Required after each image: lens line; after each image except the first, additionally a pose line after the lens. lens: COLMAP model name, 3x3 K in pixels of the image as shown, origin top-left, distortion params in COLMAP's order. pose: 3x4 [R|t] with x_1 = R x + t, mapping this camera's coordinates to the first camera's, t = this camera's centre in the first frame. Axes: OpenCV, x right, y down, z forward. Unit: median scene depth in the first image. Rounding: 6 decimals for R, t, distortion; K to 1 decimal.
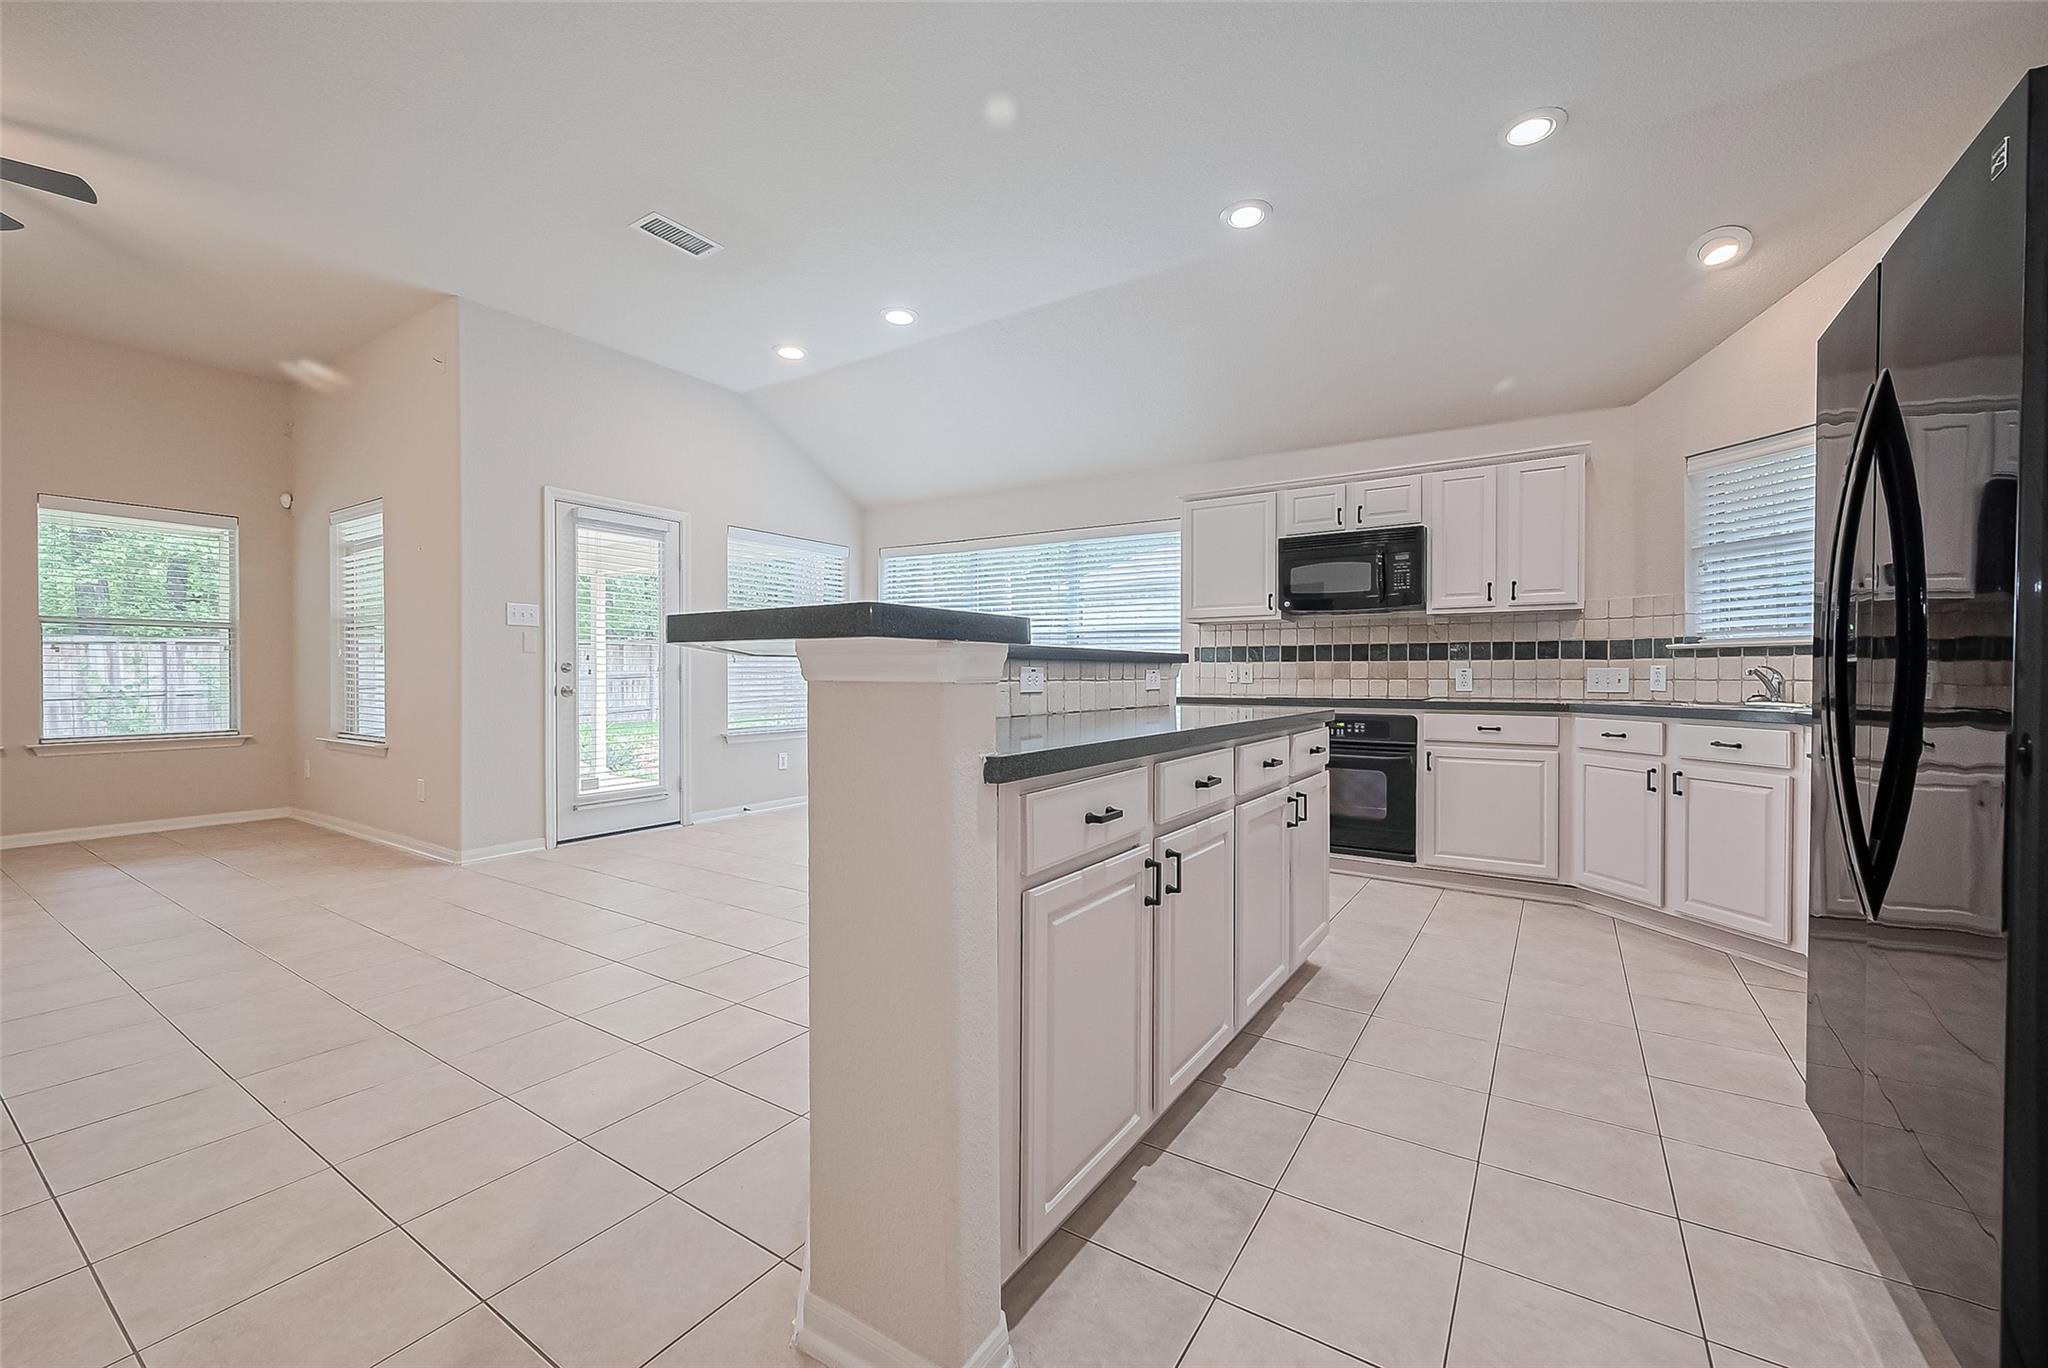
lens RADIAL K [[859.6, 0, 996.8], [0, 859.6, 689.0], [0, 0, 1]] dist [-0.000355, -0.000267]
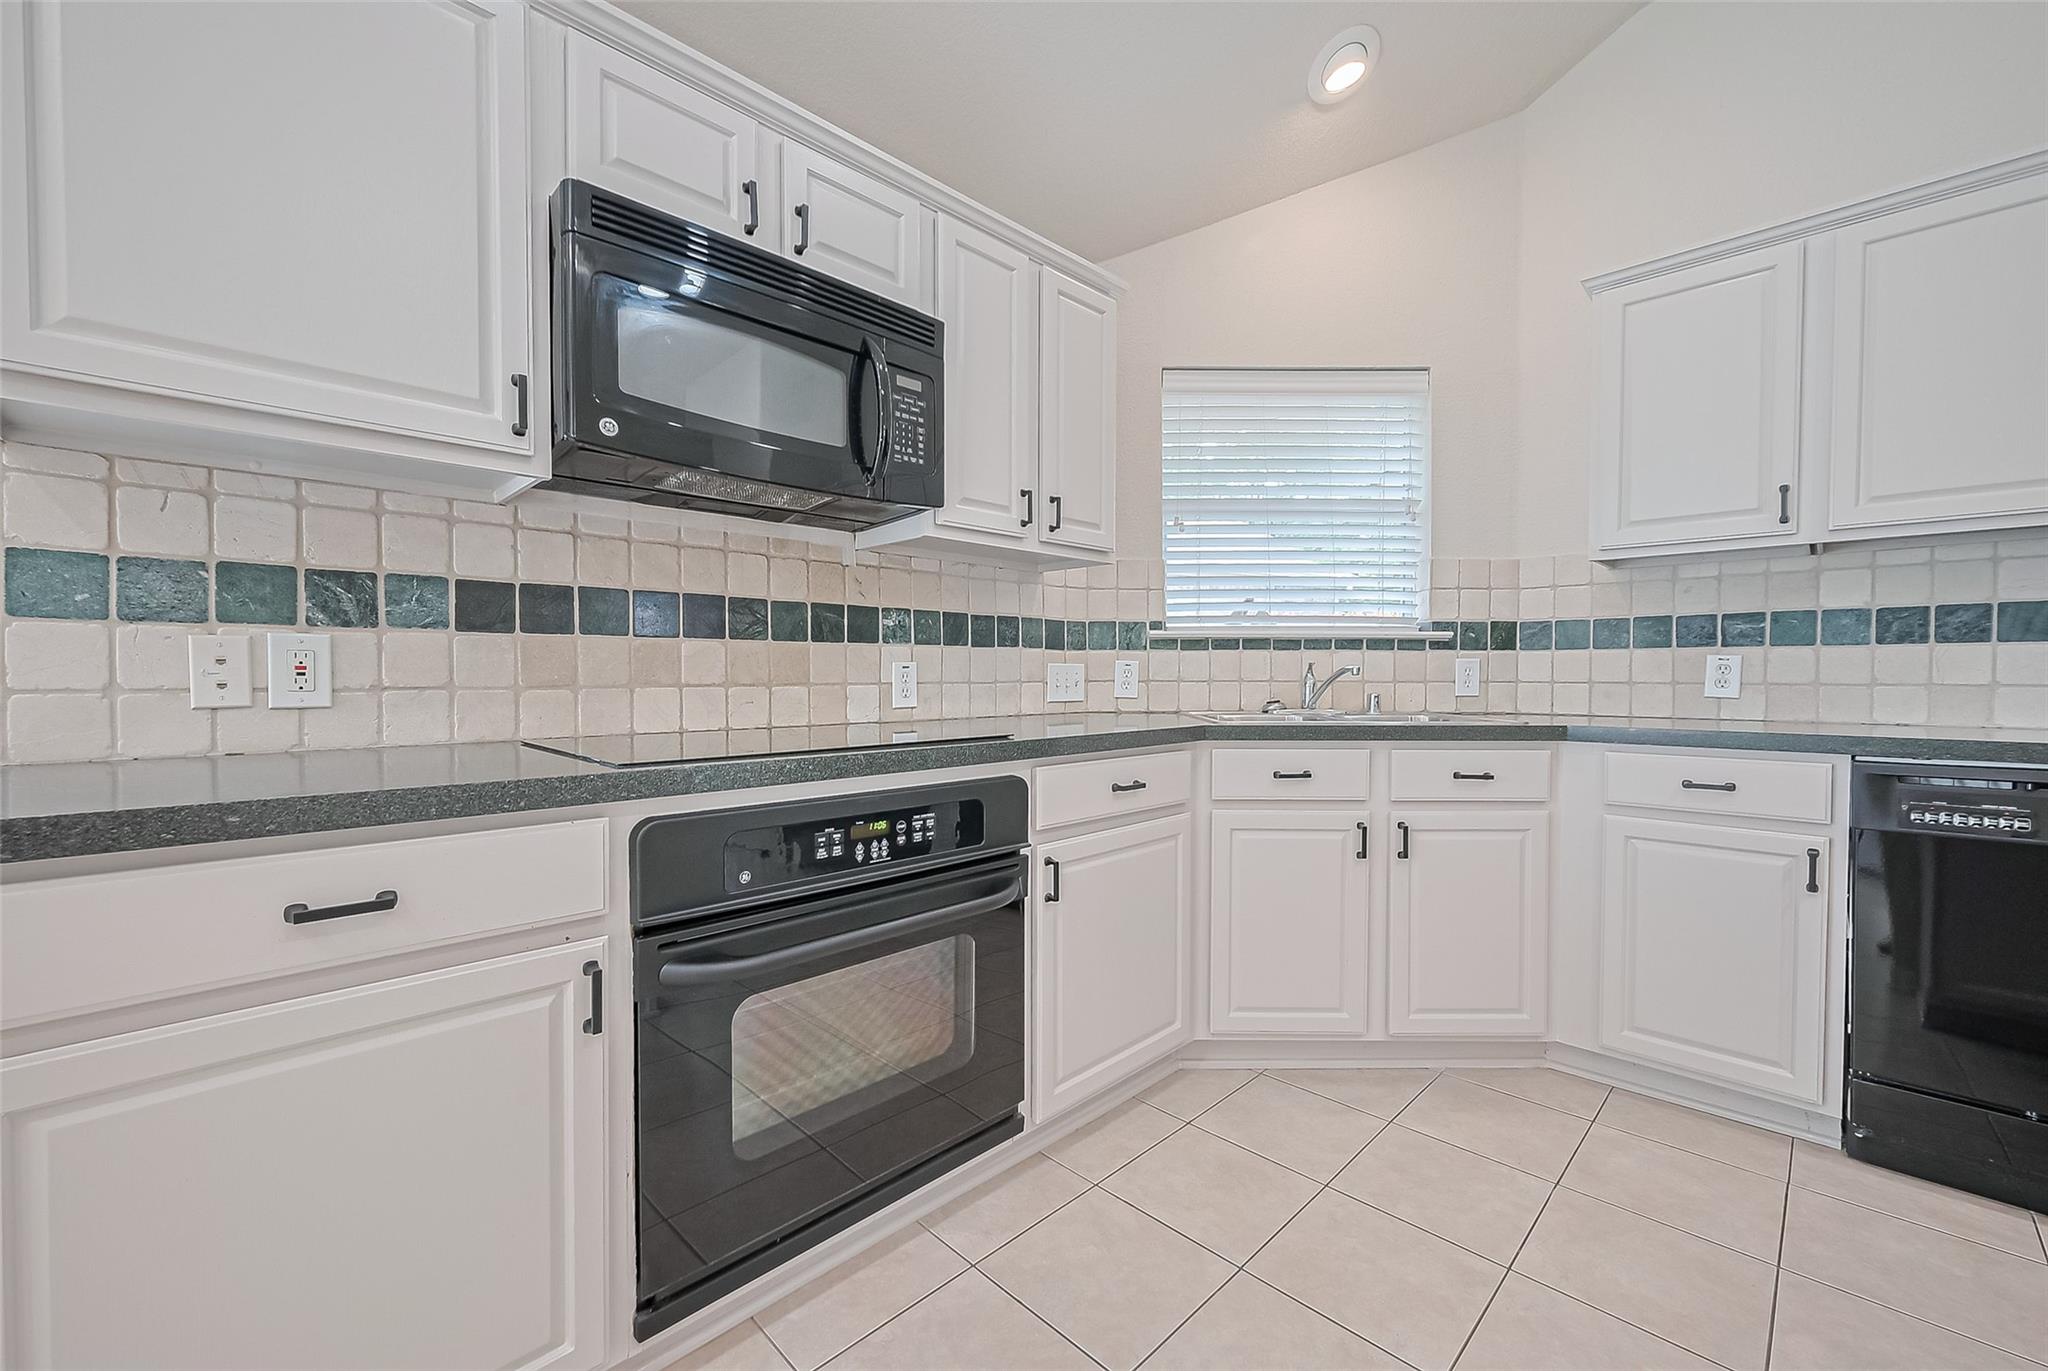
lens RADIAL K [[815.6, 0, 1039.3], [0, 815.6, 693.0], [0, 0, 1]] dist [-0.000326, 0.000111]
pose [[0.182017, -0.023616, 0.983012, 0.102397], [0.016668, 0.999642, 0.020929, -0.015017], [-0.983154, 0.012575, 0.182346, 0.866049]]
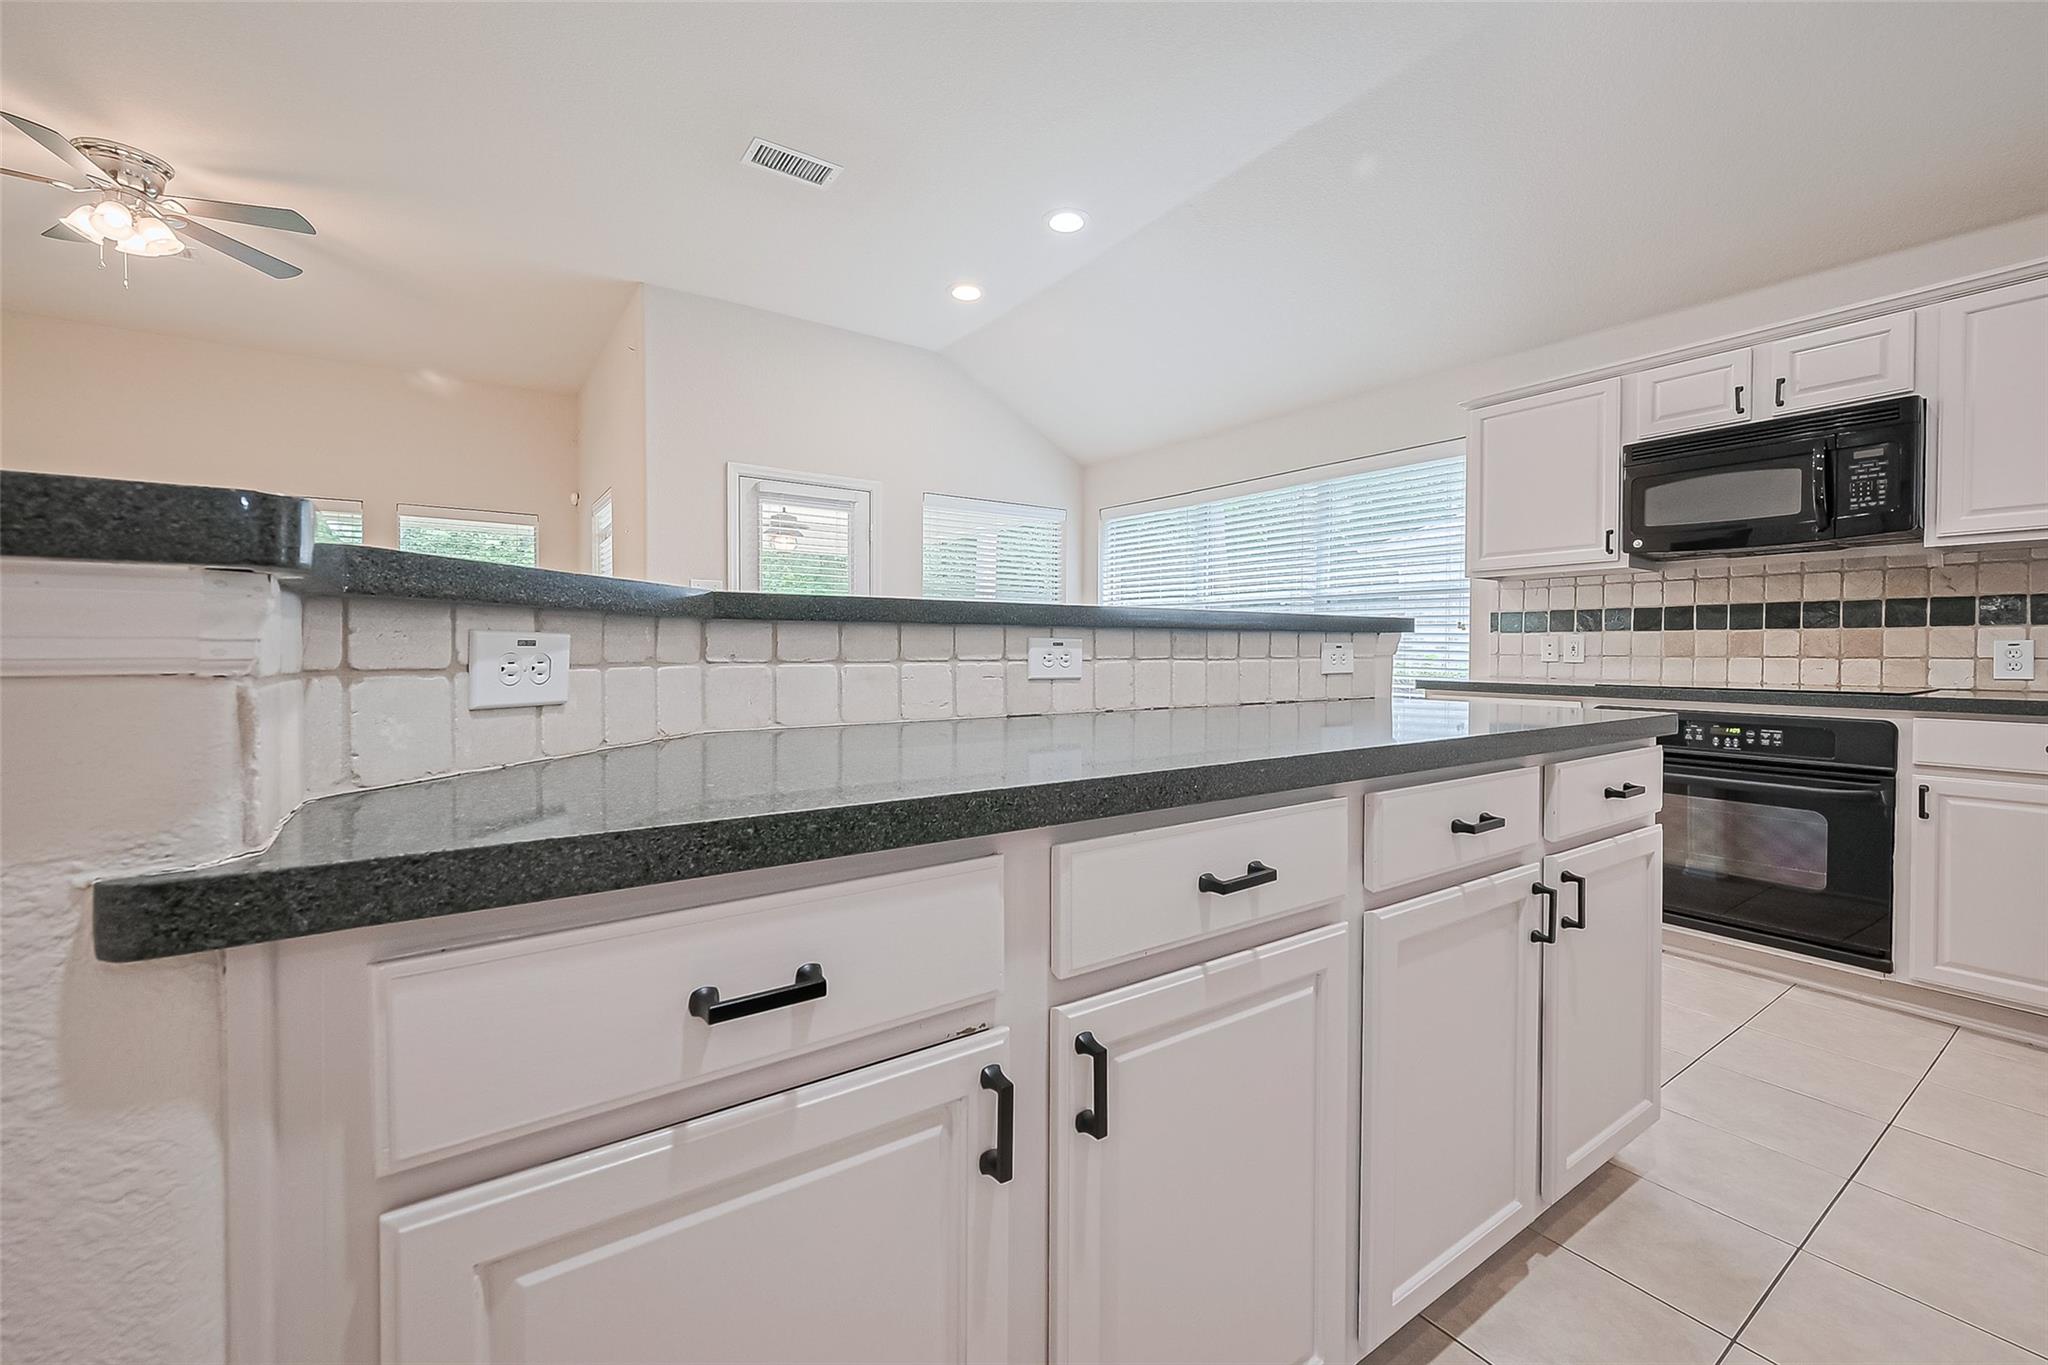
lens RADIAL K [[835.3, 0, 973.2], [0, 835.3, 666.5], [0, 0, 1]] dist [-0.000316, 0.000049]
pose [[0.921201, 0.007857, -0.389008, 0.125458], [-0.006762, 0.999968, 0.004184, -0.003937], [0.389028, -0.001224, 0.921225, 0.224648]]
